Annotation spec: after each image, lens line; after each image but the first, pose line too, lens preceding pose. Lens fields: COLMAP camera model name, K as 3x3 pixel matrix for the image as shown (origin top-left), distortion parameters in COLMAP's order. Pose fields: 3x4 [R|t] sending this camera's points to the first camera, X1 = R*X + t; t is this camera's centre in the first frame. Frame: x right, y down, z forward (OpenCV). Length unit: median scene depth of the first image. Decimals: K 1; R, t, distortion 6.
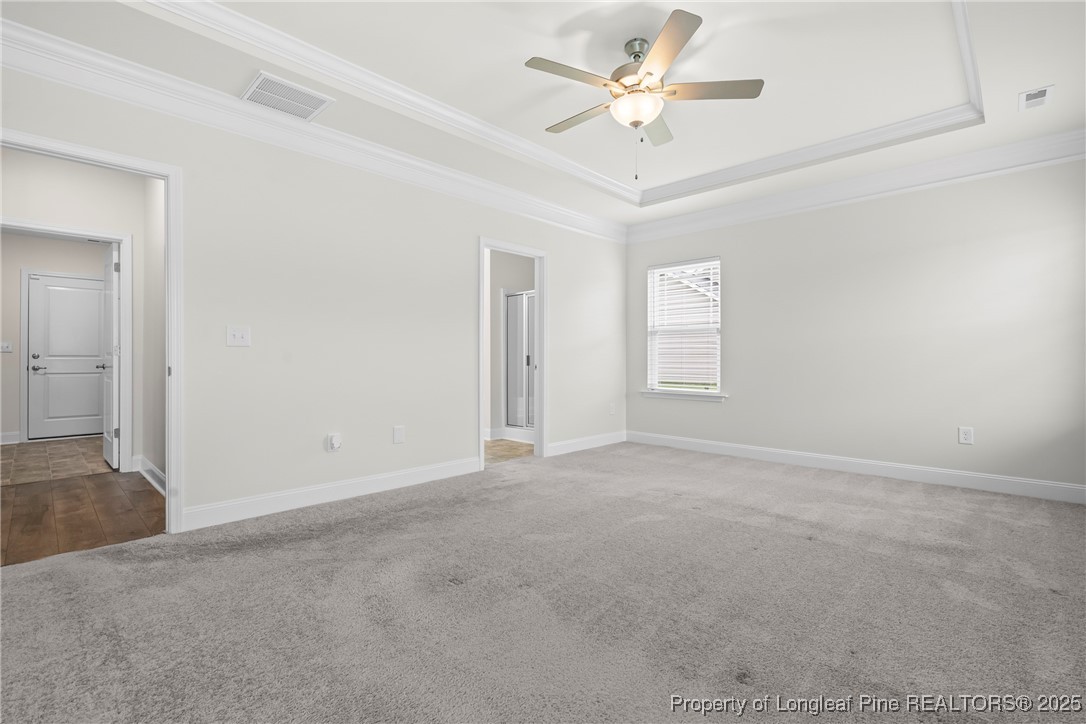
lens RADIAL K [[499.9, 0, 546.3], [0, 499.9, 360.6], [0, 0, 1]] dist [-0.003821, 0.004833]
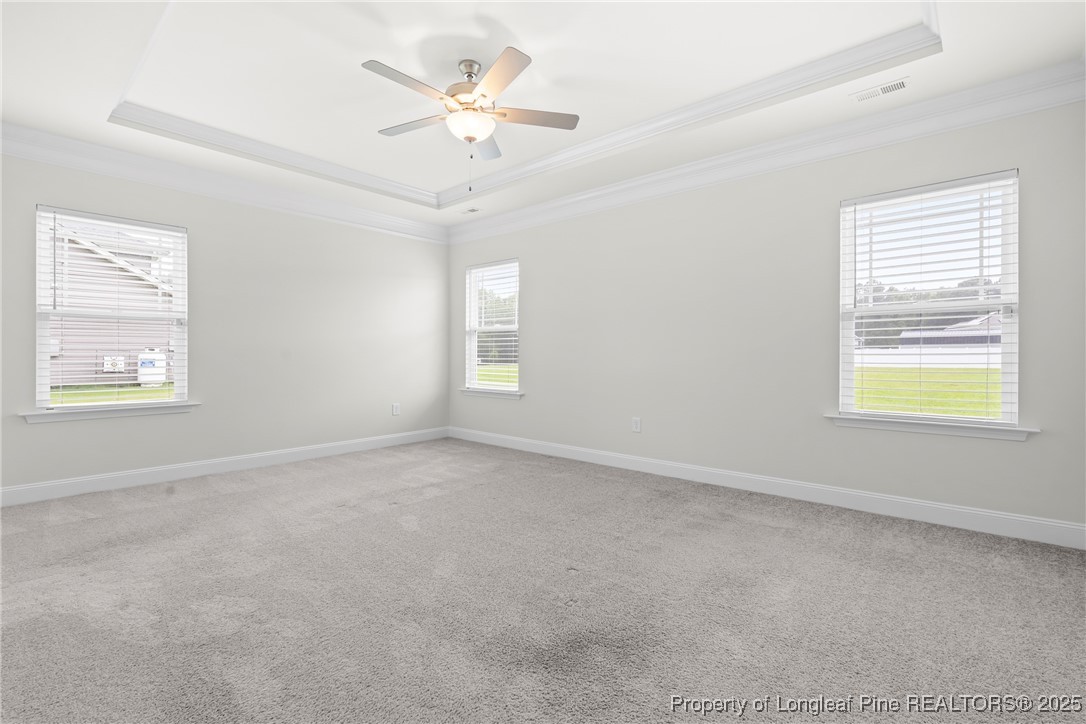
lens RADIAL K [[499.9, 0, 546.3], [0, 499.9, 360.6], [0, 0, 1]] dist [-0.003821, 0.004833]
pose [[-0.052978, -0.013820, 0.998500, -0.754421], [0.004326, 0.999892, 0.014069, -0.012776], [-0.998586, 0.005065, -0.052913, 0.751148]]
